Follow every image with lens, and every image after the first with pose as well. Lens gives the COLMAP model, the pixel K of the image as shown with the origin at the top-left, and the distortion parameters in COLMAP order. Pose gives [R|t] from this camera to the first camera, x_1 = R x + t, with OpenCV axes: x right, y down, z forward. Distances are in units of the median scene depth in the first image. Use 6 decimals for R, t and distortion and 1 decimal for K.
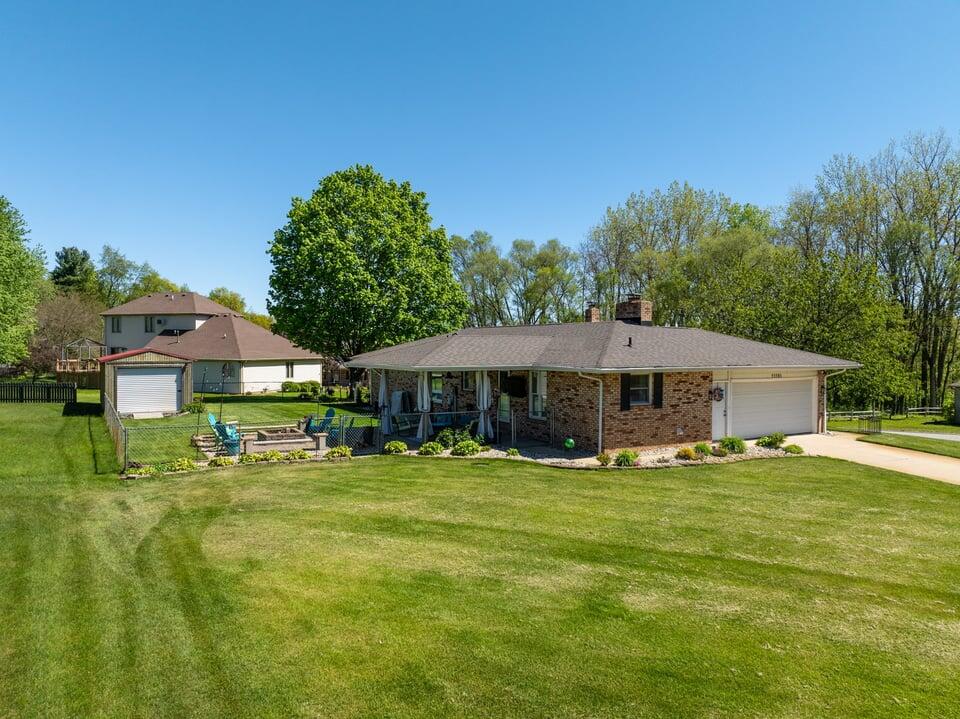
lens RADIAL K [[678.9, 0, 480.0], [0, 678.9, 359.5], [0, 0, 1]] dist [-0.036273, -0.003387]
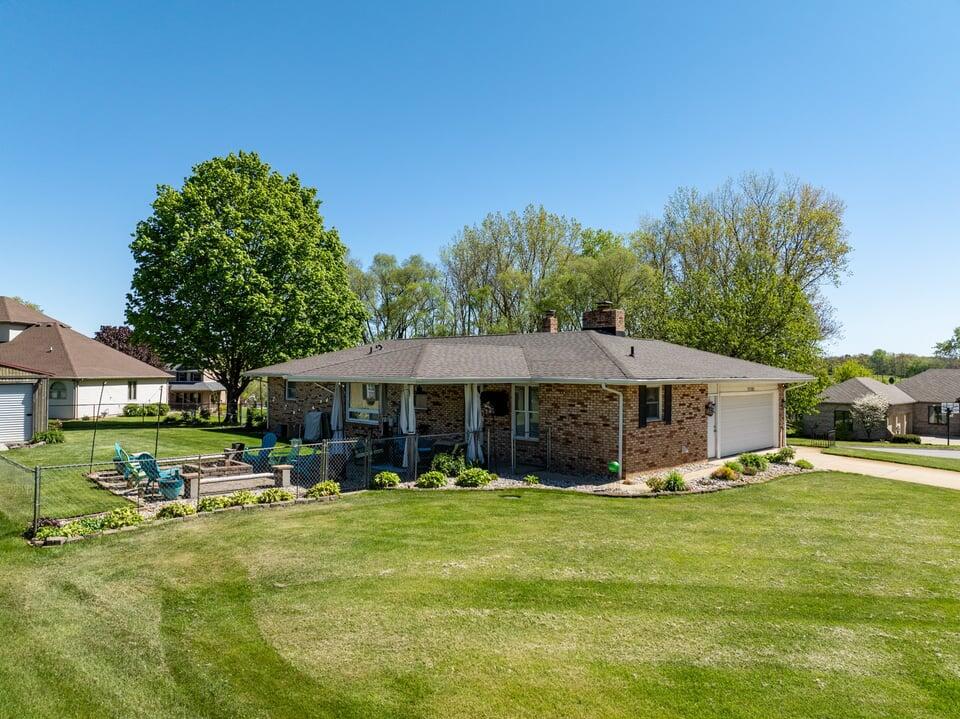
lens RADIAL K [[678.9, 0, 480.0], [0, 678.9, 359.5], [0, 0, 1]] dist [-0.036273, -0.003387]
pose [[0.965312, 0.006366, 0.261020, -0.179692], [0.002260, 0.999461, -0.032735, 0.011756], [-0.261088, 0.032190, 0.964778, 0.157302]]
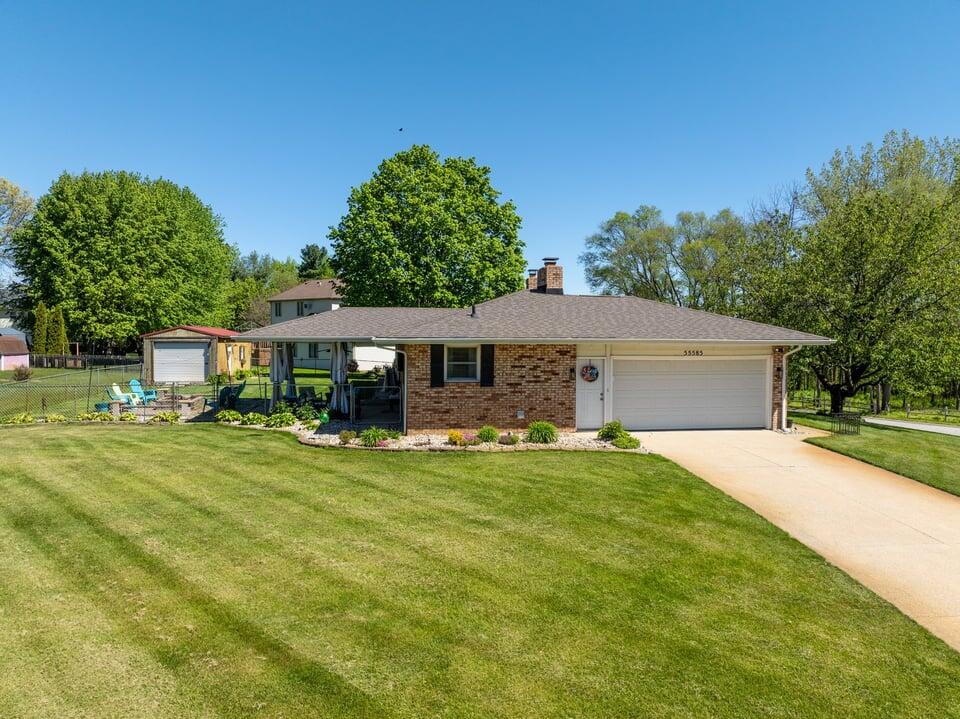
lens RADIAL K [[678.9, 0, 480.0], [0, 678.9, 359.5], [0, 0, 1]] dist [-0.036273, -0.003387]
pose [[0.926064, 0.014389, -0.377091, 0.482721], [-0.007097, 0.999760, 0.020718, 0.016275], [0.377299, -0.016510, 0.925944, 0.160181]]
